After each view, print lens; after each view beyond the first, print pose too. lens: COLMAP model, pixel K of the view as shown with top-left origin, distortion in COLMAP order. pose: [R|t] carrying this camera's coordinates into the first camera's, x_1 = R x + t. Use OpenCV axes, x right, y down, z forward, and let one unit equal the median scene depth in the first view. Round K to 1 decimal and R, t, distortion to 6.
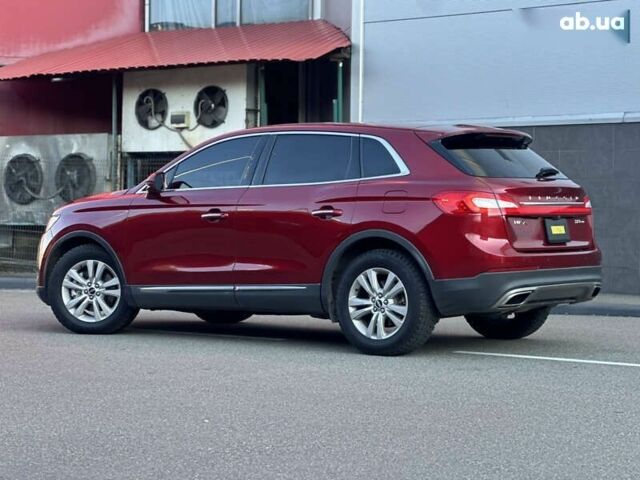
lens RADIAL K [[1503.8, 0, 318.6], [0, 1503.8, 232.5], [0, 0, 1]] dist [-0.002457, 3.541055]
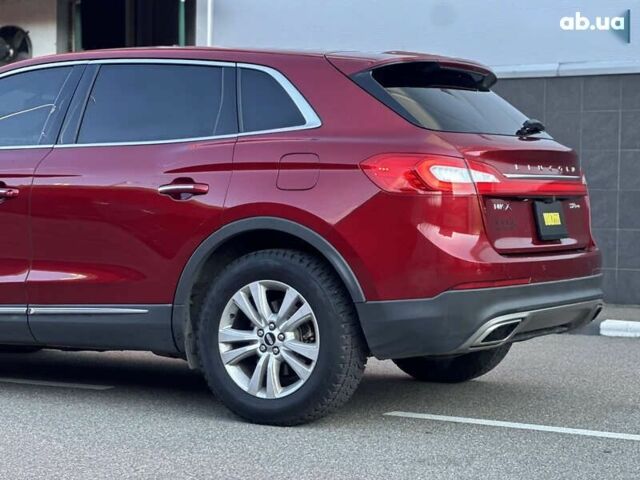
lens RADIAL K [[1478.7, 0, 320.0], [0, 1478.7, 240.0], [0, 0, 1]] dist [0.035442, 3.888515]
pose [[0.992622, 0.002889, 0.121212, -0.010832], [-0.004835, 0.999864, 0.015761, -0.001971], [-0.121150, -0.016231, 0.992502, 0.356776]]
